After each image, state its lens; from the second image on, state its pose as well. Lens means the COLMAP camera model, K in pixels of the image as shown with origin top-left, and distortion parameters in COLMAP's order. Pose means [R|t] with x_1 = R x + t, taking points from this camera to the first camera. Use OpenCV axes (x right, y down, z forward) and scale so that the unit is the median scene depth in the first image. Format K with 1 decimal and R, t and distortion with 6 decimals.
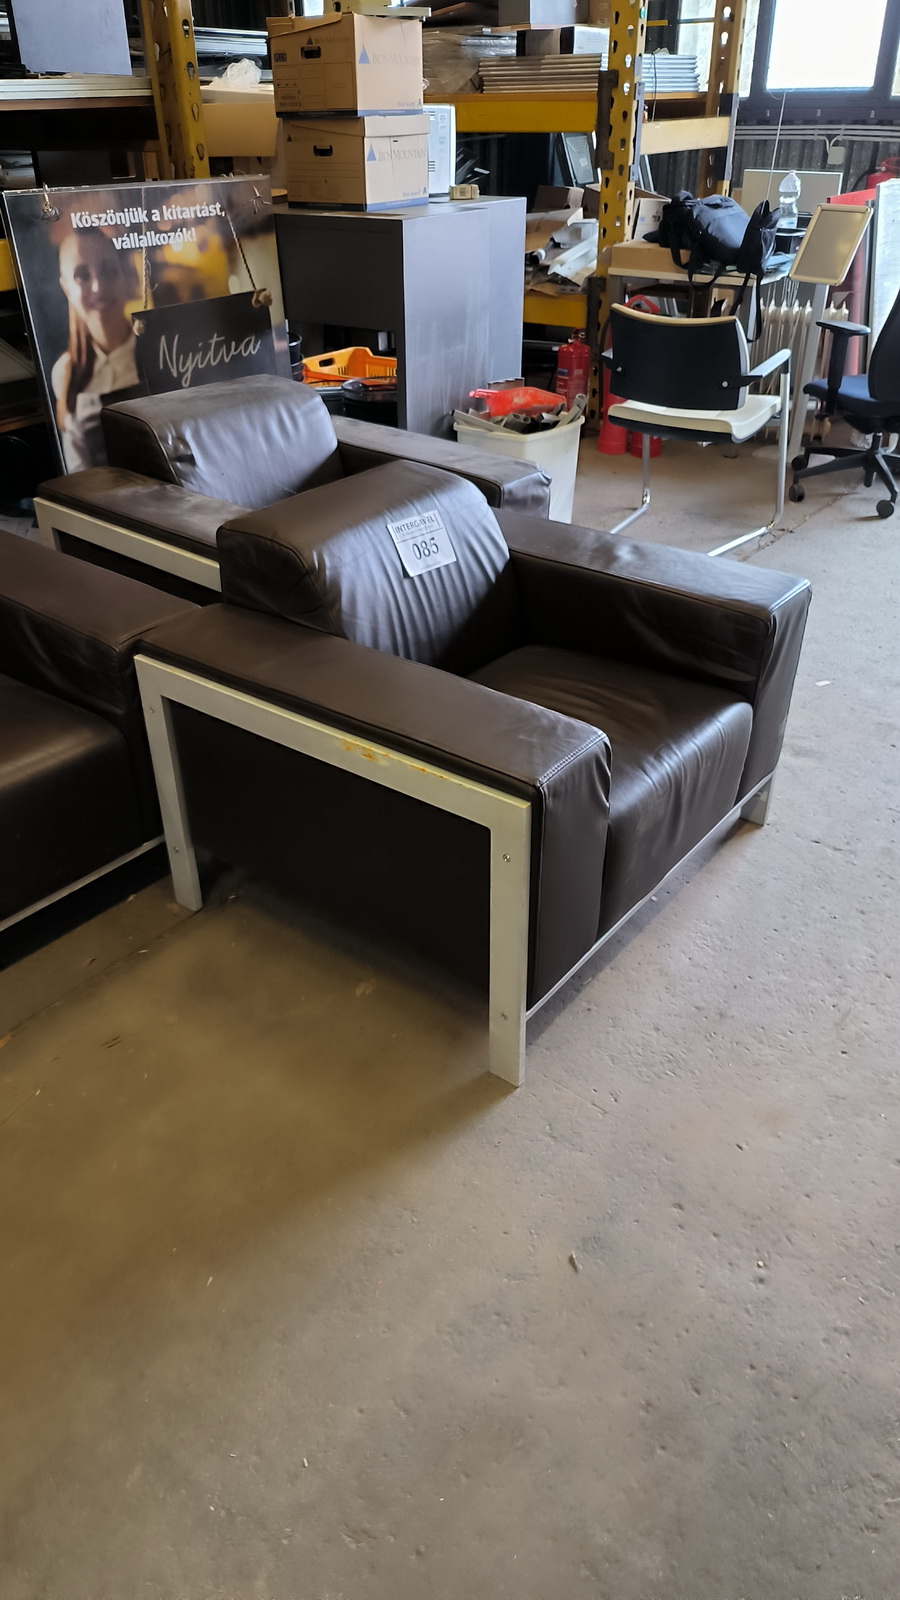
lens RADIAL K [[1130.8, 0, 445.5], [0, 1130.8, 790.3], [0, 0, 1]] dist [0.008493, -0.012562]
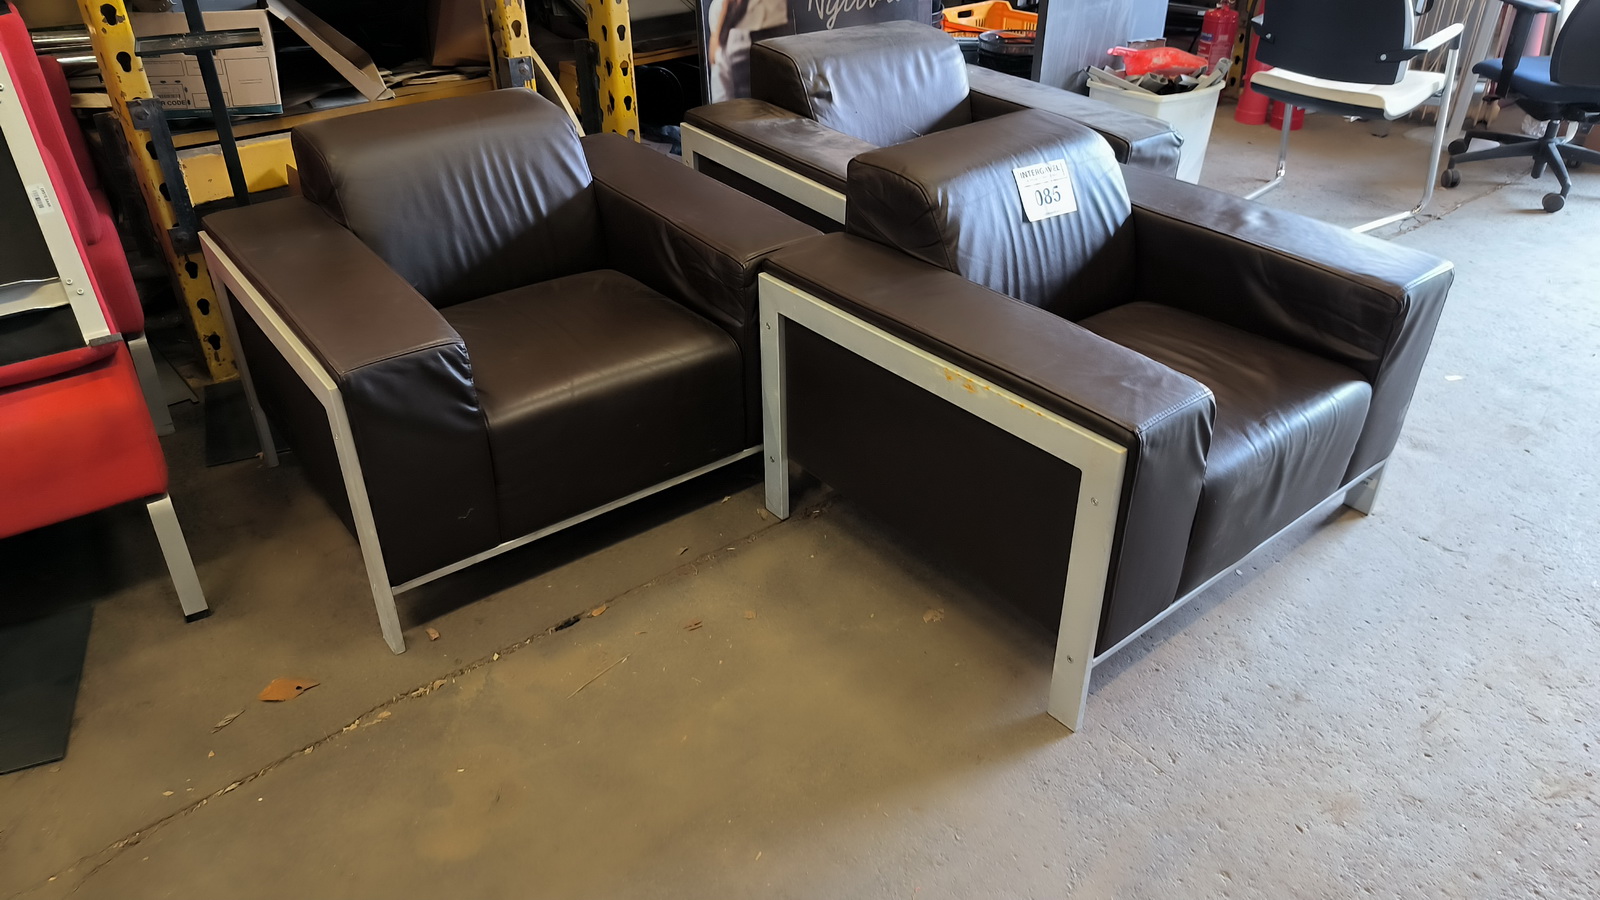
lens RADIAL K [[1130.8, 0, 801.2], [0, 1130.8, 443.8], [0, 0, 1]] dist [0.008493, -0.012562]
pose [[0.973399, 0.125938, -0.191401, -0.010643], [-0.126279, 0.991940, 0.010468, 0.023647], [0.191176, 0.013980, 0.981456, -0.035724]]
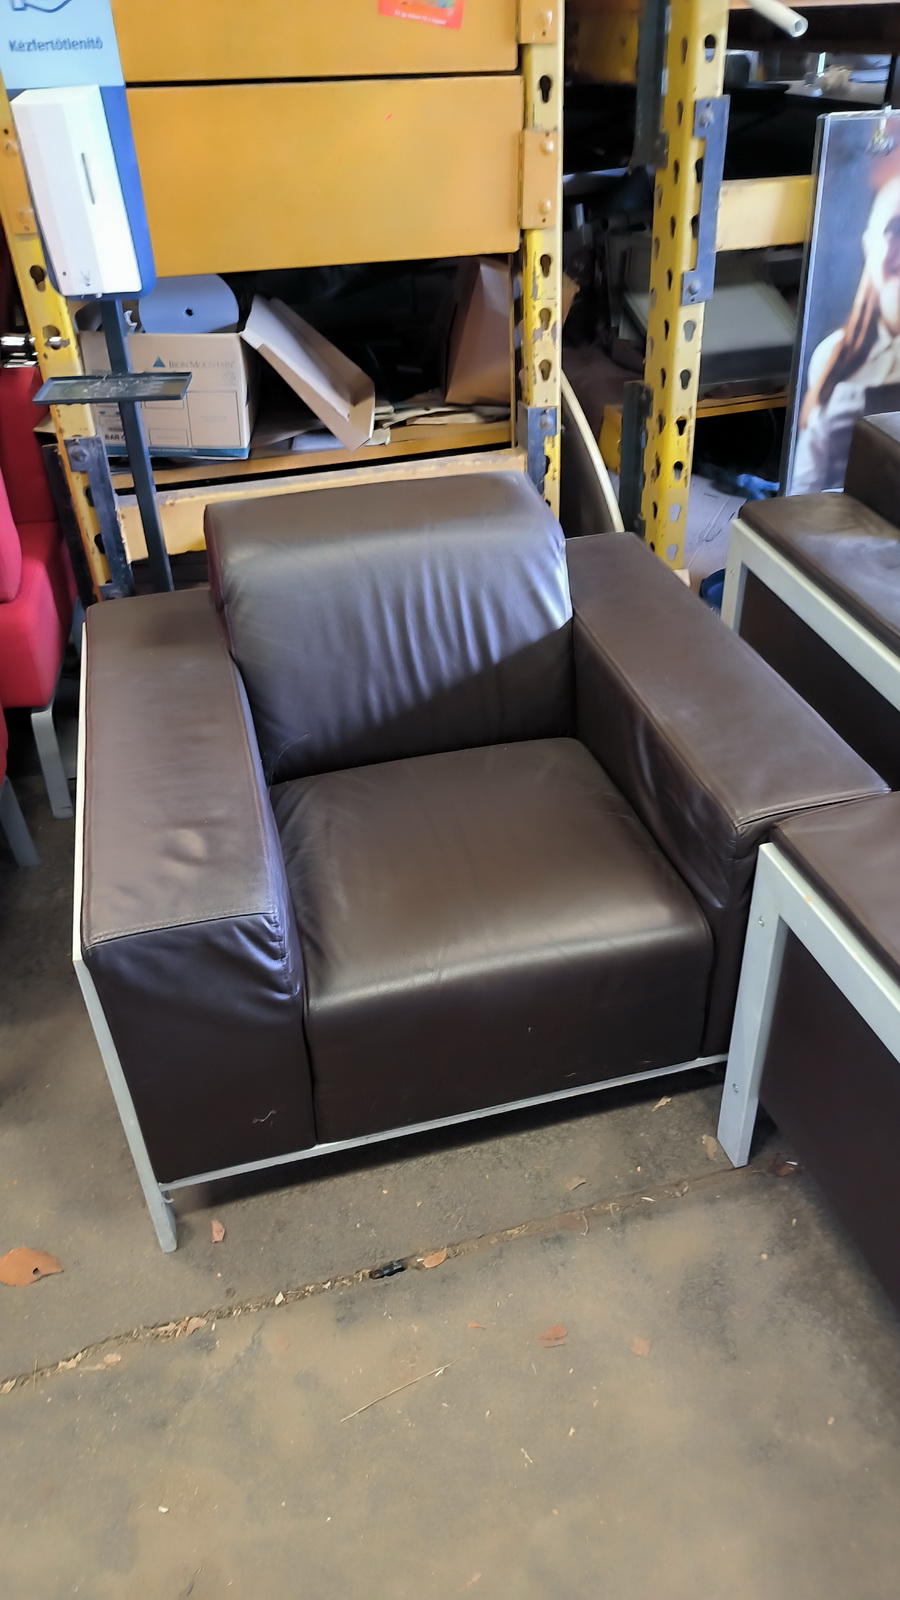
lens RADIAL K [[1130.8, 0, 468.5], [0, 1130.8, 775.9], [0, 0, 1]] dist [0.008493, -0.012562]
pose [[0.811024, 0.324338, -0.486873, -0.092526], [-0.293461, 0.945512, 0.141026, -0.186629], [0.506084, 0.028503, 0.862013, 0.300080]]
